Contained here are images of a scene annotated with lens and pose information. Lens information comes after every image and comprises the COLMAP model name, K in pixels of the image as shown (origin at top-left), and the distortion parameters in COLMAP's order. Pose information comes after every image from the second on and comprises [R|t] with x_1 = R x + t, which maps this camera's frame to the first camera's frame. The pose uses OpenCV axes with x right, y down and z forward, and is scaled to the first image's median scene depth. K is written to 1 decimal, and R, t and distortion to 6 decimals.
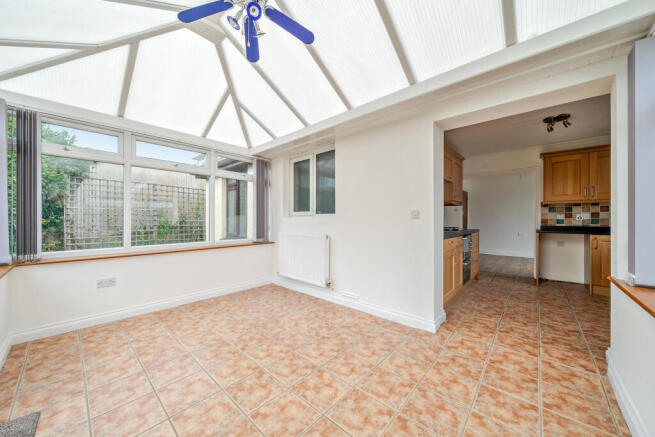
lens RADIAL K [[237.8, 0, 324.1], [0, 237.8, 218.8], [0, 0, 1]] dist [-0.000633, -0.000155]
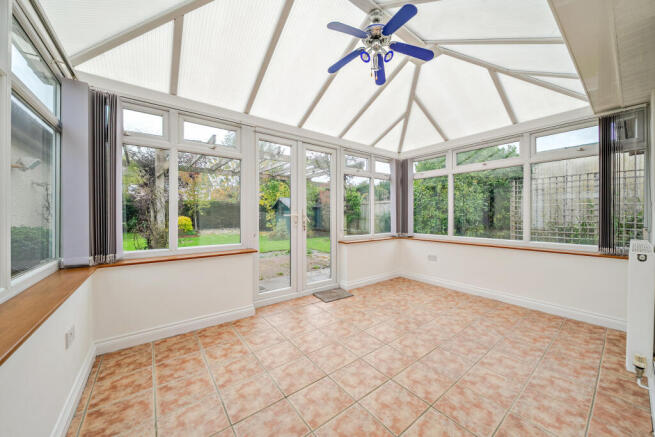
lens RADIAL K [[235.5, 0, 347.7], [0, 235.5, 215.9], [0, 0, 1]] dist [-0.000555, -0.000041]
pose [[-0.130924, 0.006697, -0.991370, 0.626344], [0.003192, 0.999975, 0.006334, -0.004983], [0.991387, -0.002336, -0.130943, 0.668652]]
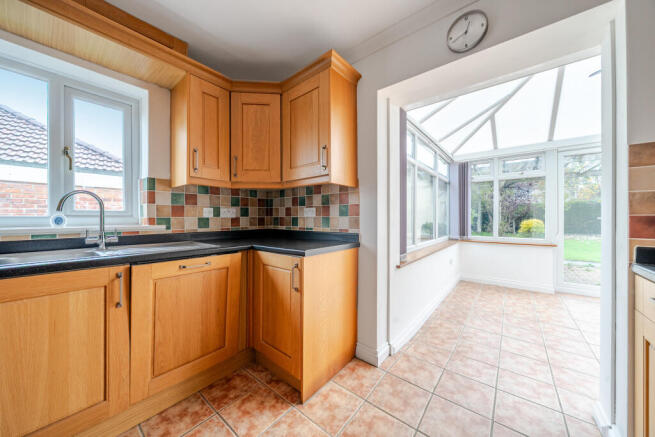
lens RADIAL K [[229.0, 0, 329.8], [0, 229.0, 217.0], [0, 0, 1]] dist [-0.001438, -0.000085]
pose [[-0.997793, 0.000861, -0.066388, 1.042862], [0.001129, 0.999991, -0.004007, -0.007192], [0.066384, -0.004073, -0.997786, 1.368987]]
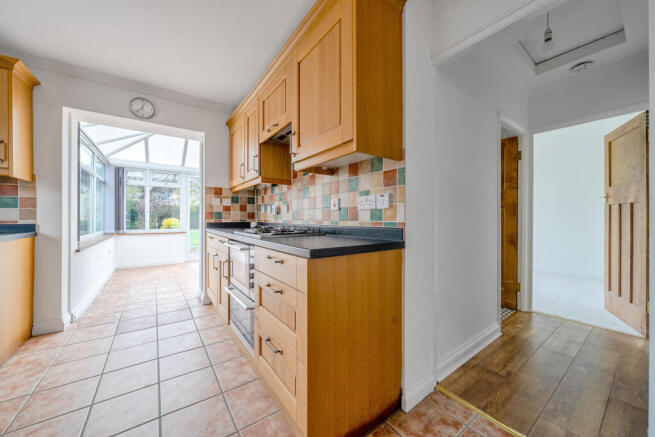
lens RADIAL K [[237.8, 0, 324.1], [0, 237.8, 218.8], [0, 0, 1]] dist [-0.000633, -0.000155]
pose [[-0.204005, 0.001913, -0.978968, 1.559835], [0.001062, 0.999998, 0.001733, 0.026461], [0.978969, -0.000687, -0.204006, 1.856159]]
